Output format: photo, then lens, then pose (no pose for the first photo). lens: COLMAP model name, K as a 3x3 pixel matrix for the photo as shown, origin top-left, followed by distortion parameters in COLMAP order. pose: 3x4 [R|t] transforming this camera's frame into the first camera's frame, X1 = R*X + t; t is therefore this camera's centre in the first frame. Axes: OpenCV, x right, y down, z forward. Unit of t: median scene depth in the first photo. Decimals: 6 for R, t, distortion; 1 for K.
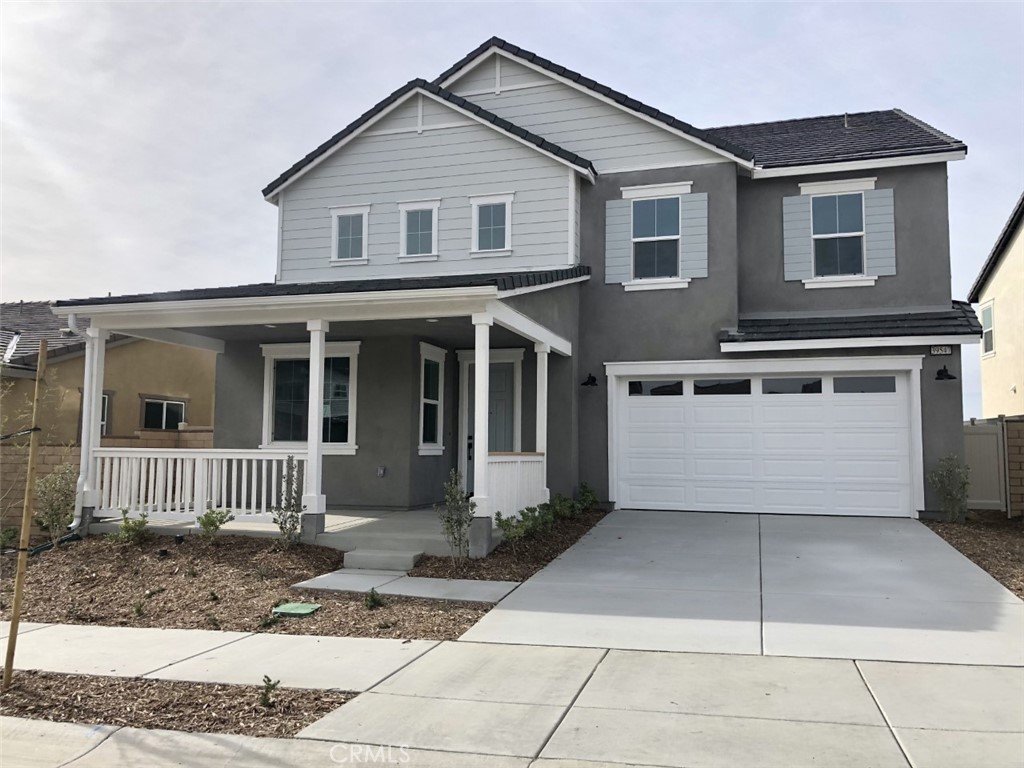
lens RADIAL K [[835.3, 0, 512.0], [0, 835.3, 384.0], [0, 0, 1]] dist [0.010808, 0.008992]
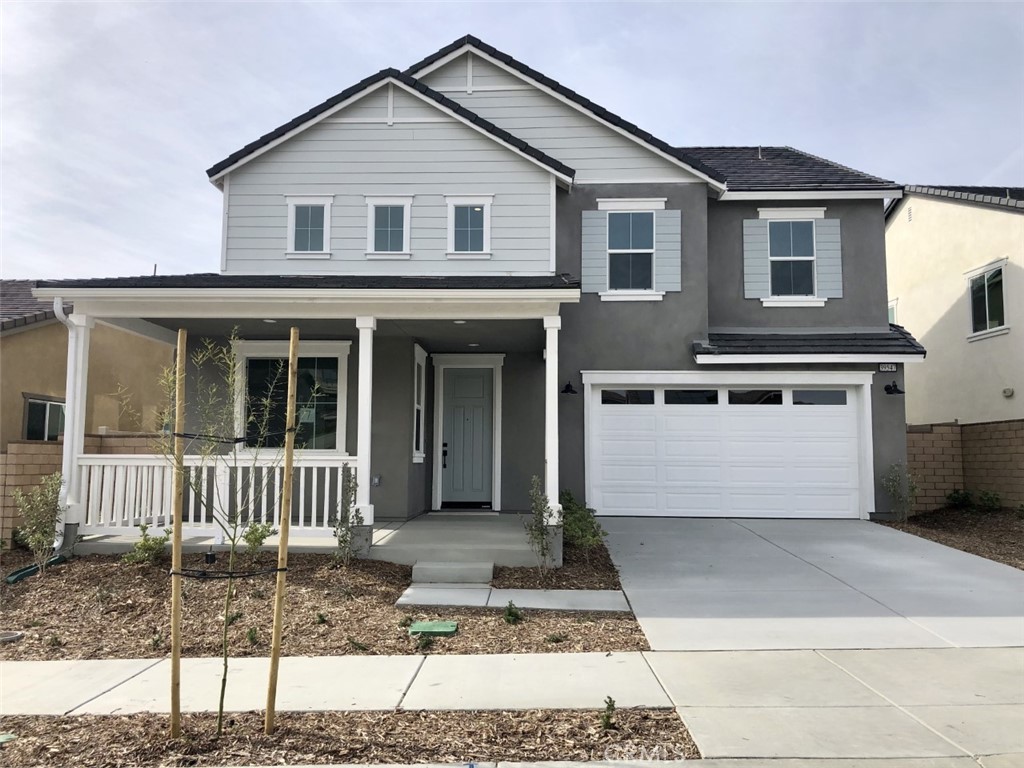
lens RADIAL K [[839.9, 0, 512.0], [0, 839.9, 384.0], [0, 0, 1]] dist [0.013102, 0.004715]
pose [[0.967391, 0.022352, 0.252301, -0.233027], [-0.019565, 0.999717, -0.013548, 0.005985], [-0.252532, 0.008170, 0.967554, 0.043139]]
